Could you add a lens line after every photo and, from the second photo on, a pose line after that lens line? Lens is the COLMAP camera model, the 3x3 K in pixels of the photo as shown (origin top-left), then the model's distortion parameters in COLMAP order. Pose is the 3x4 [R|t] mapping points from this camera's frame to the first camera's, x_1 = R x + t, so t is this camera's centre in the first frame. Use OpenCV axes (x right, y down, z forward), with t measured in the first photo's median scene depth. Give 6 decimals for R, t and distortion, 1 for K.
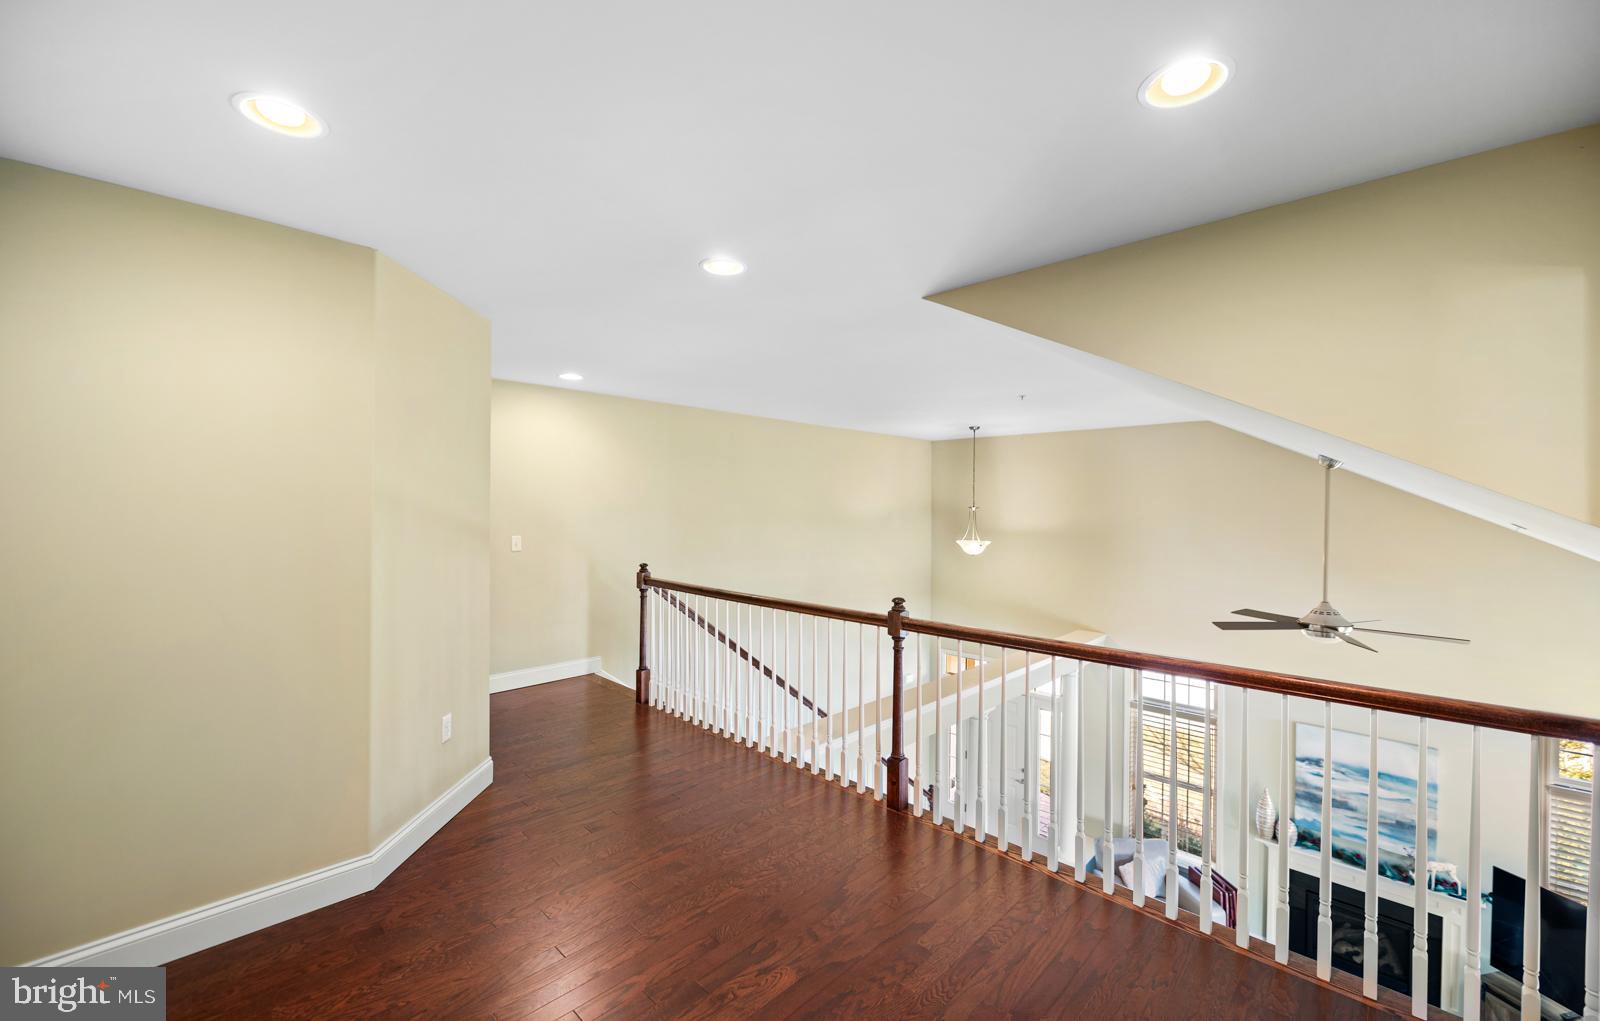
lens RADIAL K [[638.9, 0, 800.0], [0, 638.9, 510.5], [0, 0, 1]] dist [-0.008957, -0.000249]
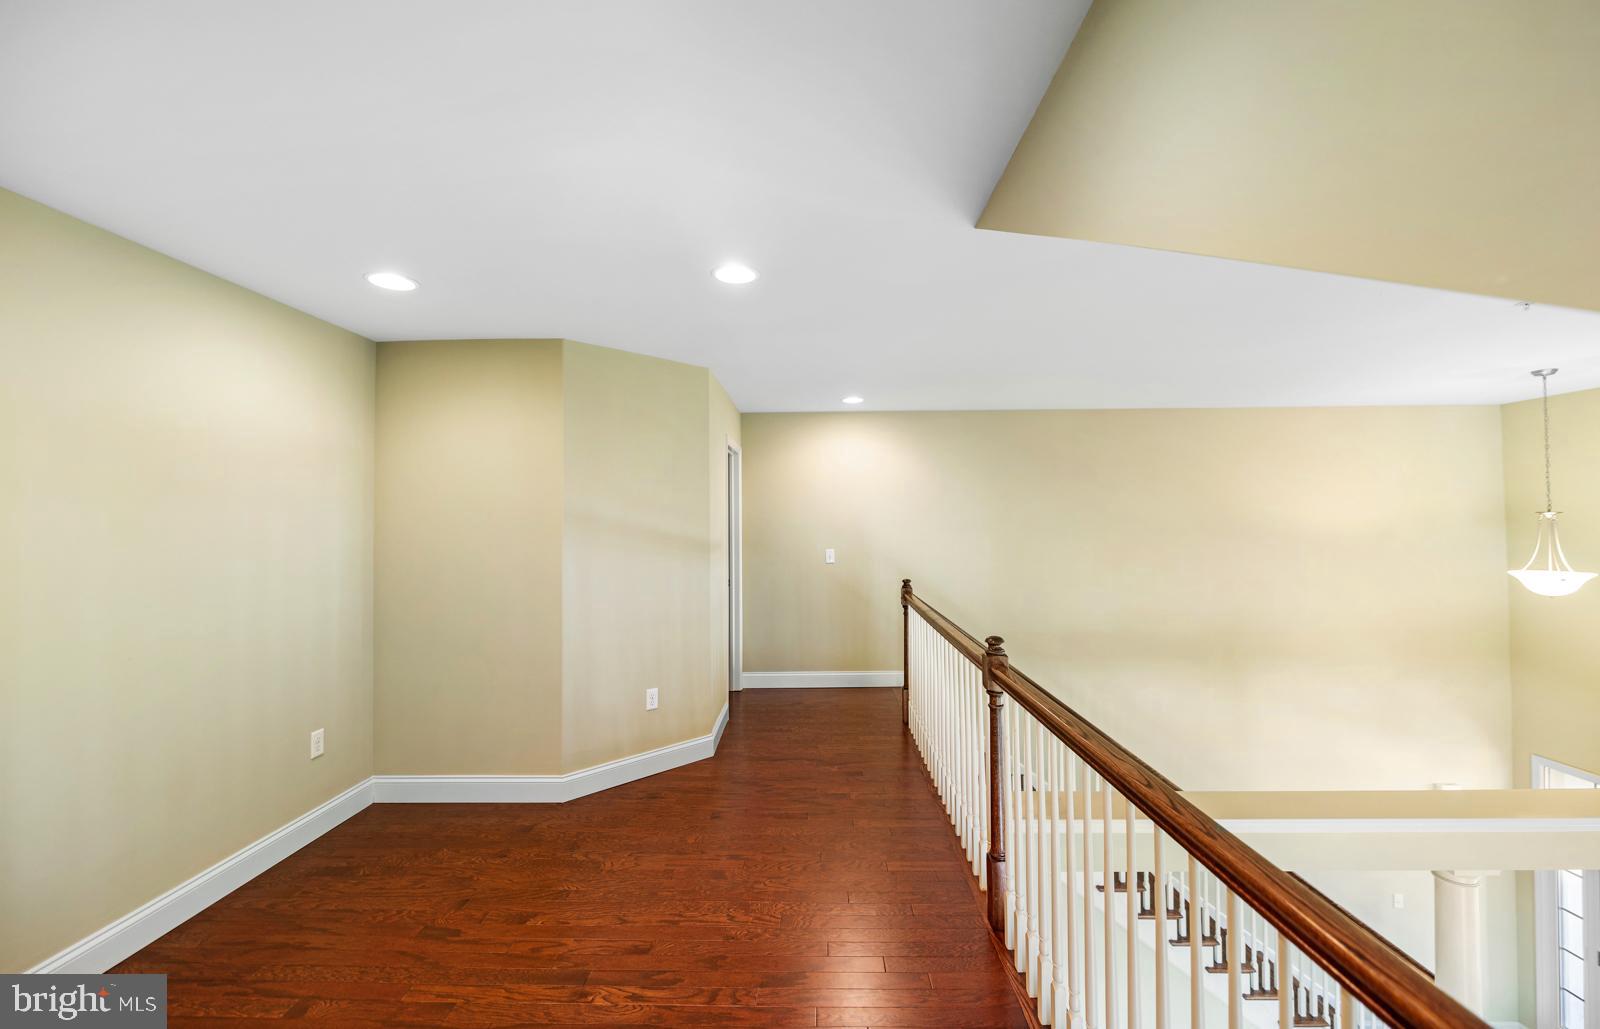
lens RADIAL K [[634.5, 0, 800.0], [0, 634.5, 514.5], [0, 0, 1]] dist [-0.006862, -0.000070]
pose [[0.687207, -0.025571, -0.726011, 0.471541], [0.009477, 0.999611, -0.026237, 0.011323], [0.726399, 0.011150, 0.687182, 0.292929]]
